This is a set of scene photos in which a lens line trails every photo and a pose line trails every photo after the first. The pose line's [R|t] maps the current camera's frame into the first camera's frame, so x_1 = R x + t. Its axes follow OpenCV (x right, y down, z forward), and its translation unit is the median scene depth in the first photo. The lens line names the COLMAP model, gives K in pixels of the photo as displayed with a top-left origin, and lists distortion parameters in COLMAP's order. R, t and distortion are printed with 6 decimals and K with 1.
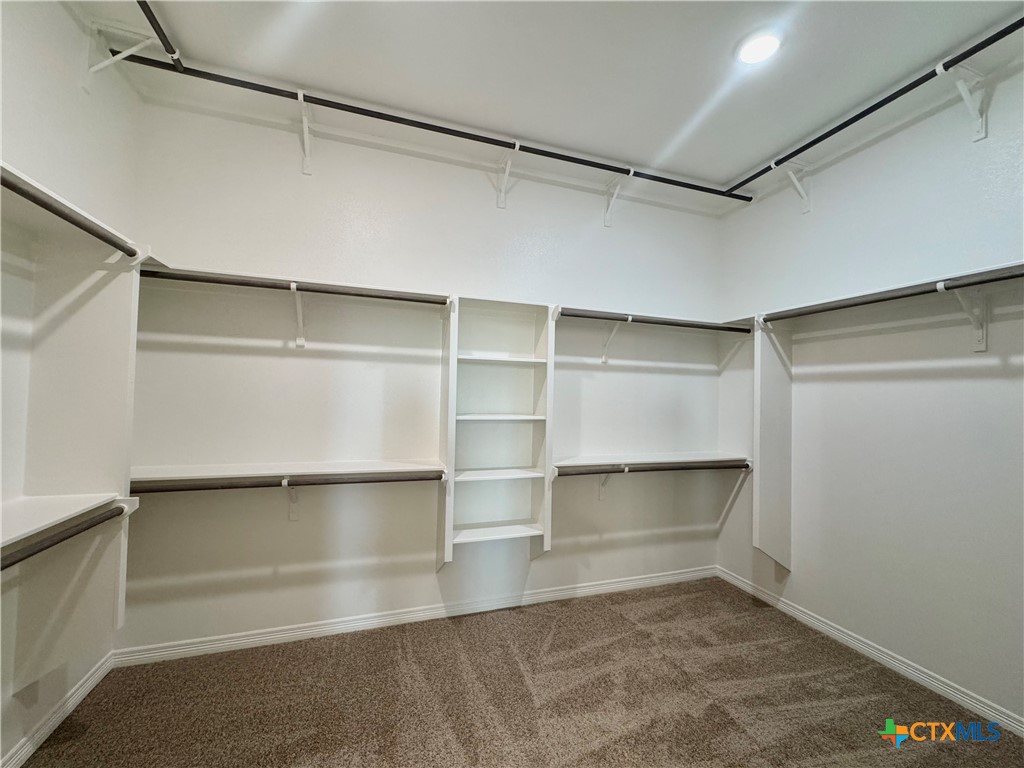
lens RADIAL K [[408.5, 0, 511.8], [0, 408.5, 383.0], [0, 0, 1]] dist [-0.002652, 0.001020]
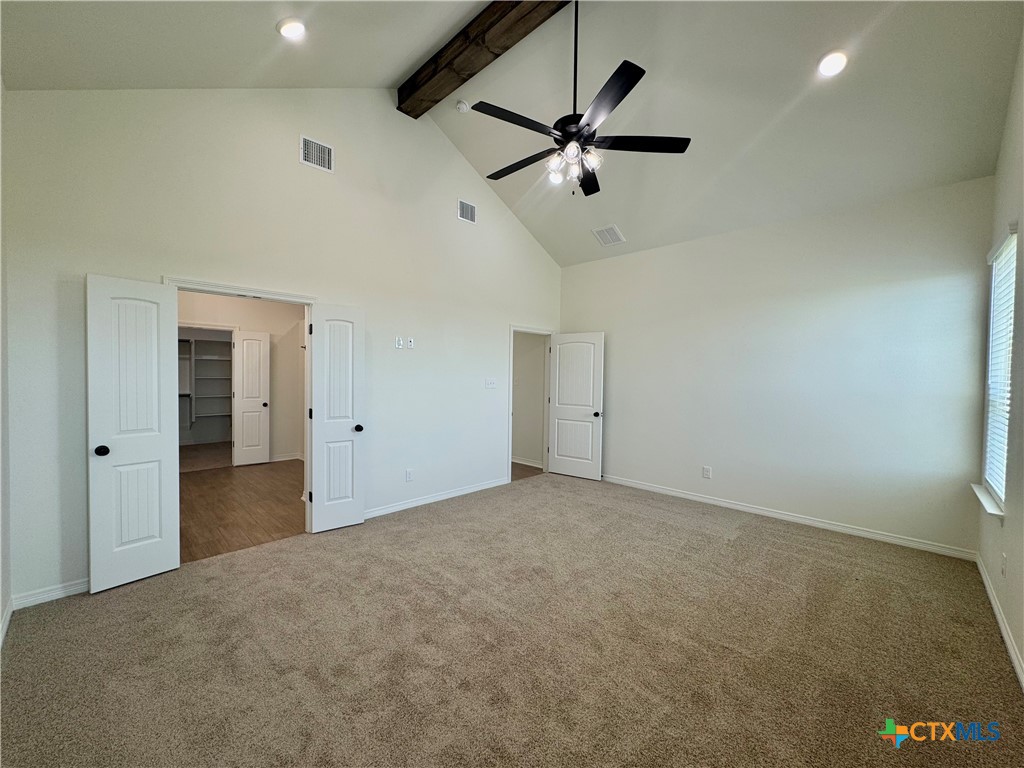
lens RADIAL K [[408.5, 0, 510.6], [0, 408.5, 386.4], [0, 0, 1]] dist [-0.002652, 0.001020]
pose [[0.891835, -0.027286, 0.451538, 0.626651], [0.003788, 0.998595, 0.052862, -0.005632], [-0.452346, -0.045434, 0.890685, -2.981882]]
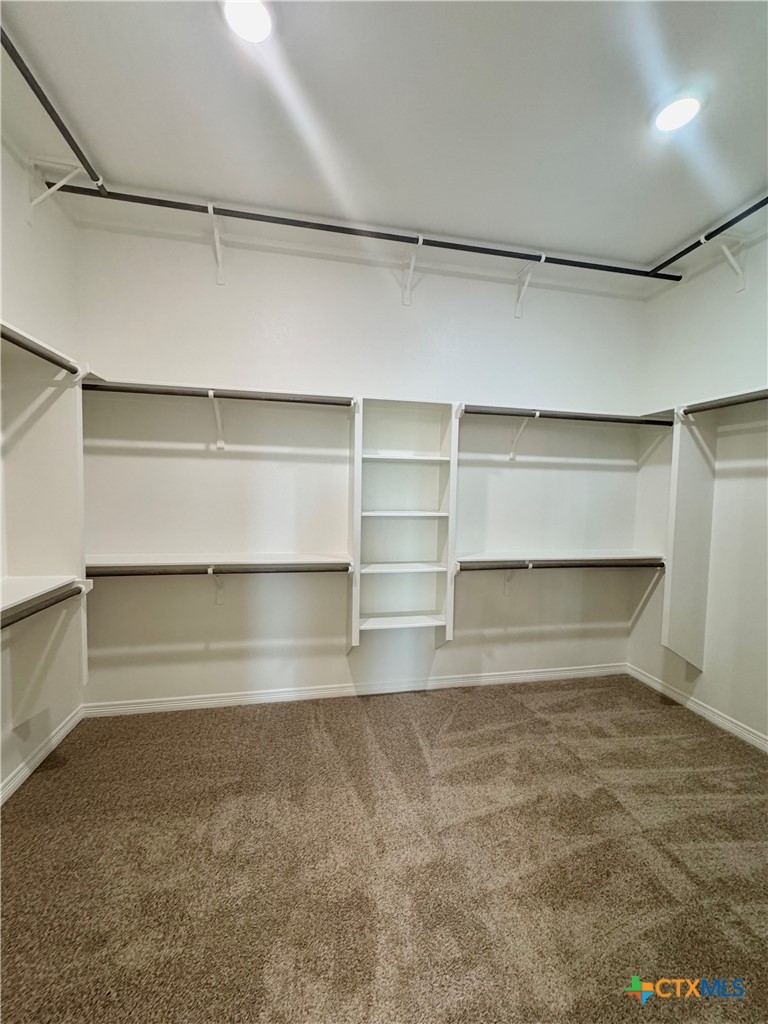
lens RADIAL K [[408.5, 0, 384.7], [0, 408.5, 510.1], [0, 0, 1]] dist [-0.002652, 0.001020]
pose [[0.992290, 0.003147, -0.123899, 0.055441], [0.006376, 0.997058, 0.076390, -0.005977], [0.123775, -0.076591, 0.989350, -0.040675]]
